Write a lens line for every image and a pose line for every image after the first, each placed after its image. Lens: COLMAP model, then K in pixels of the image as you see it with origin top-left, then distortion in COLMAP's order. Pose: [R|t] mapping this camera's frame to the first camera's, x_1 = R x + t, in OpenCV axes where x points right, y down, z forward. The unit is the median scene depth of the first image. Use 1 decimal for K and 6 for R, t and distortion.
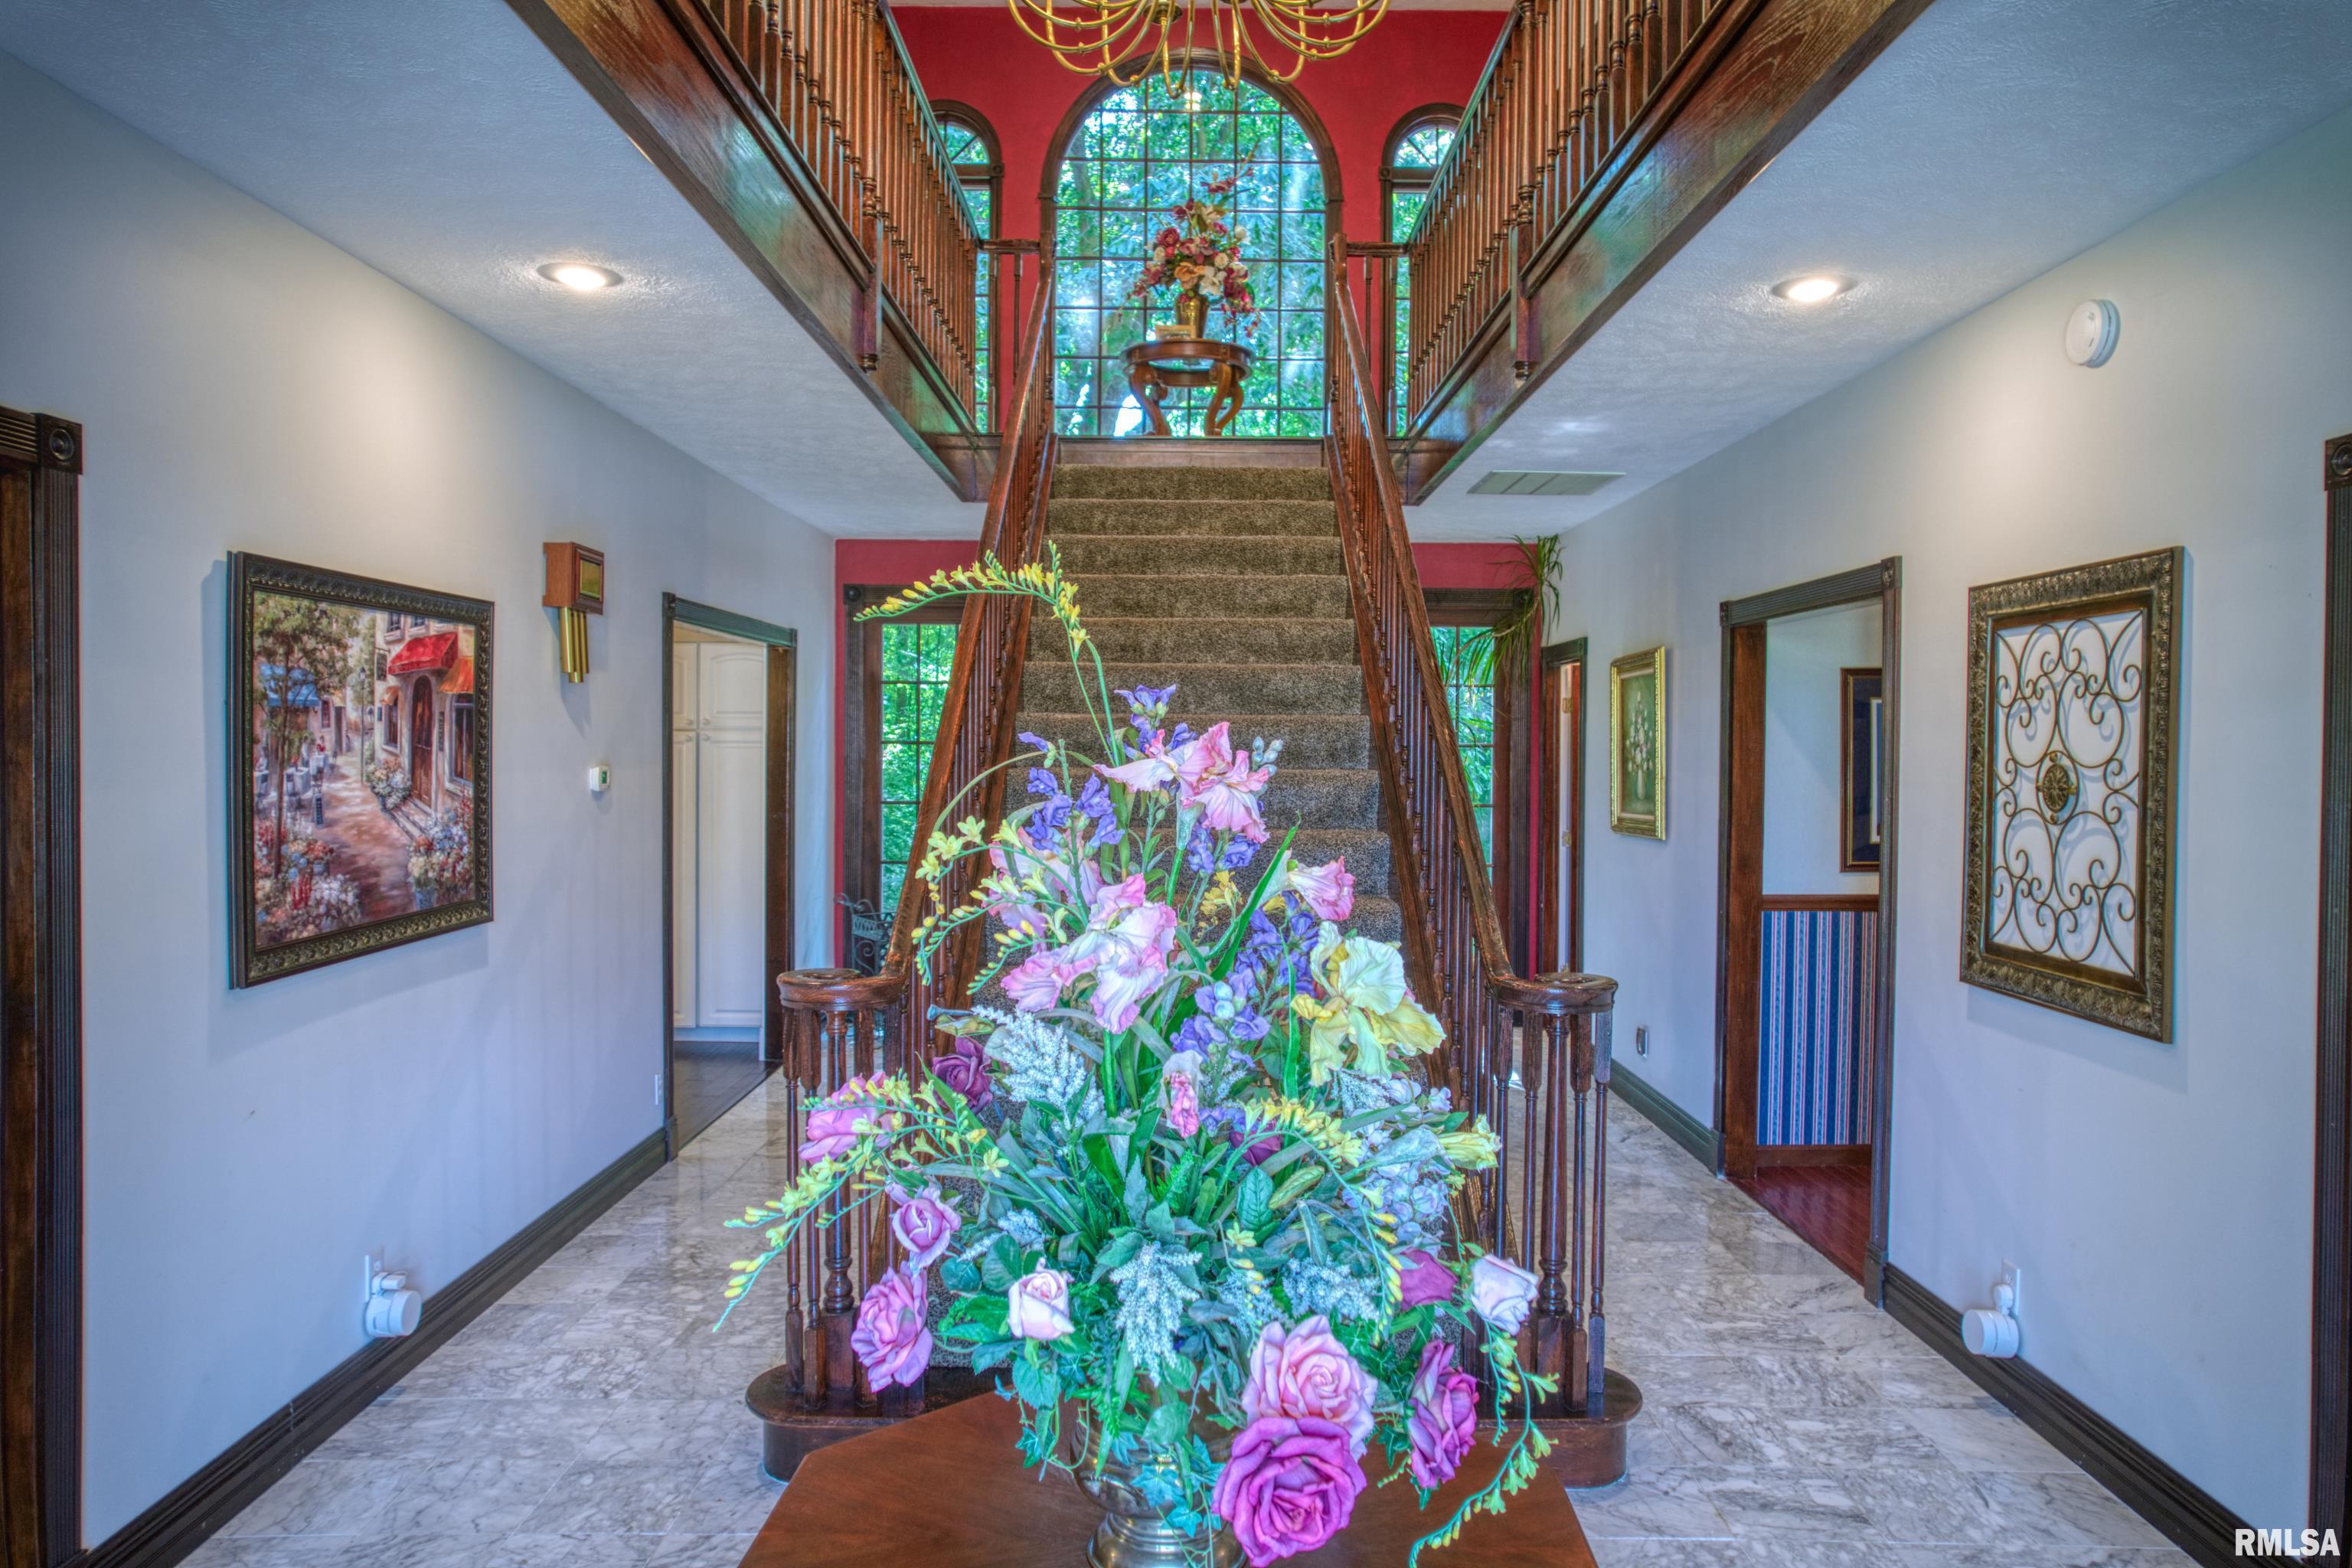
lens RADIAL K [[1505.7, 0, 1194.1], [0, 1505.7, 775.4], [0, 0, 1]] dist [-0.078506, 0.062388]
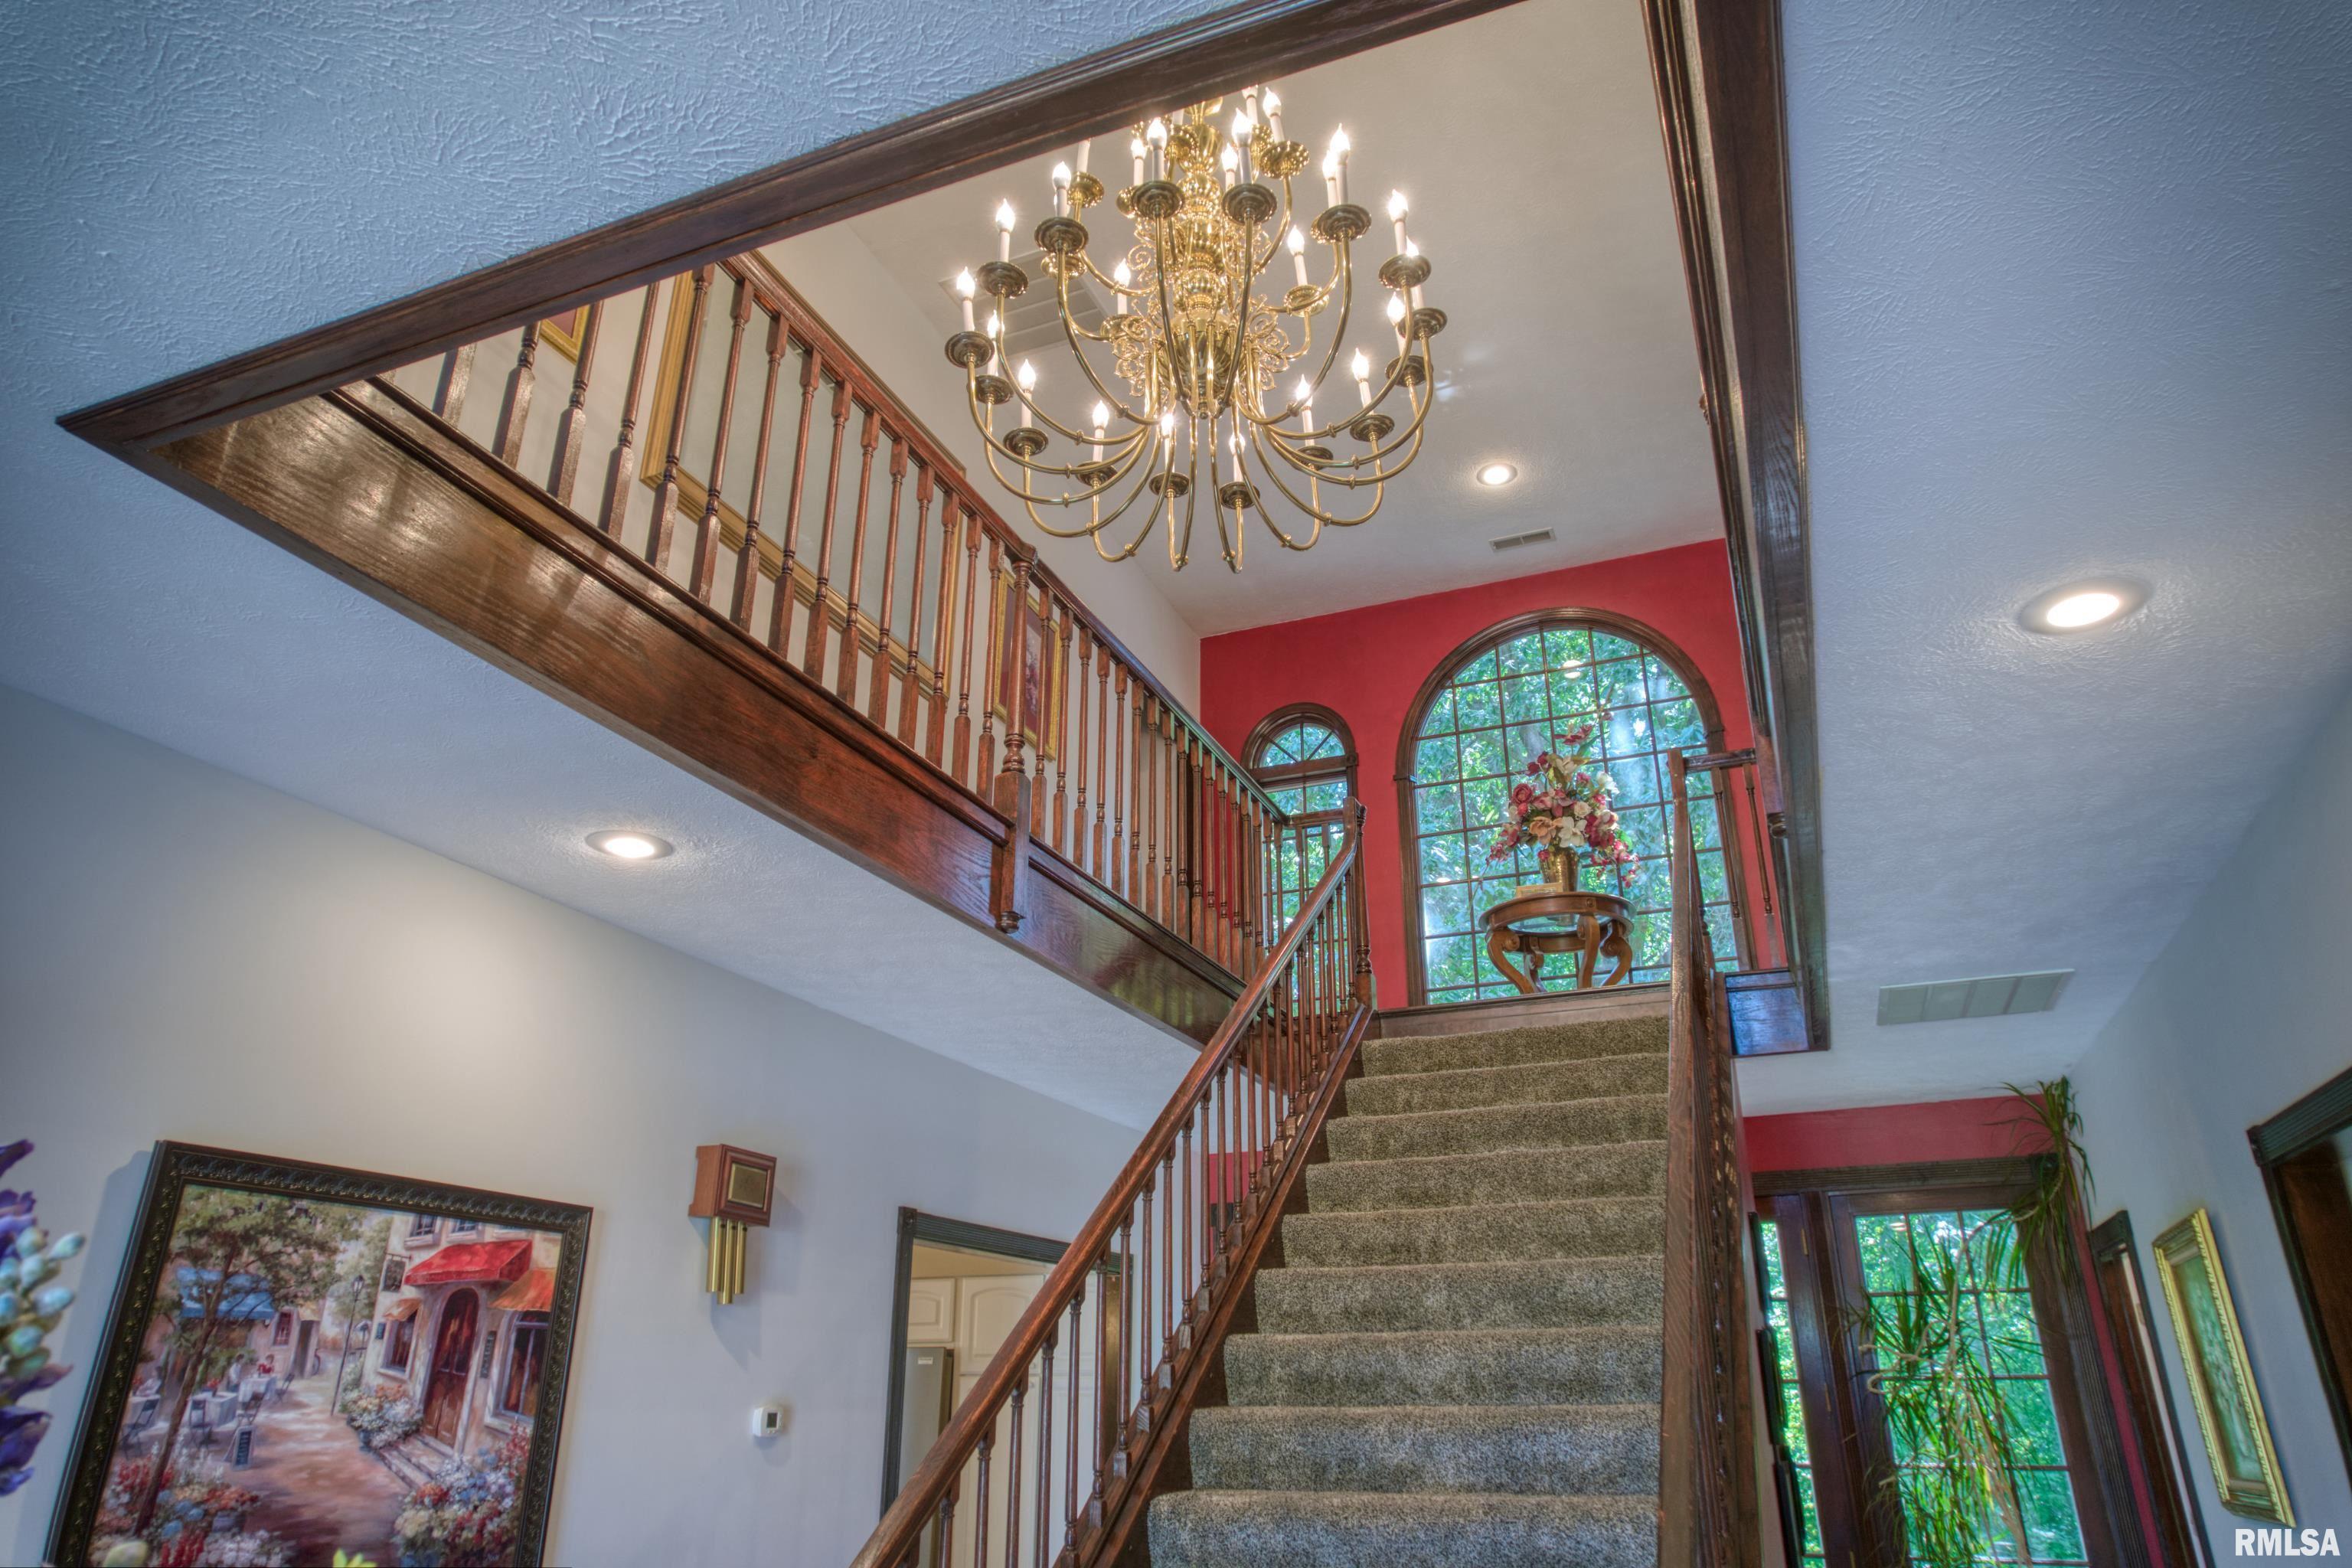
lens RADIAL K [[1500.4, 0, 1188.5], [0, 1500.4, 773.3], [0, 0, 1]] dist [-0.069966, 0.062113]
pose [[0.923917, -0.155683, -0.349486, 0.267846], [-0.001177, 0.912305, -0.409510, 0.015003], [0.382592, 0.378765, 0.842710, 0.310732]]
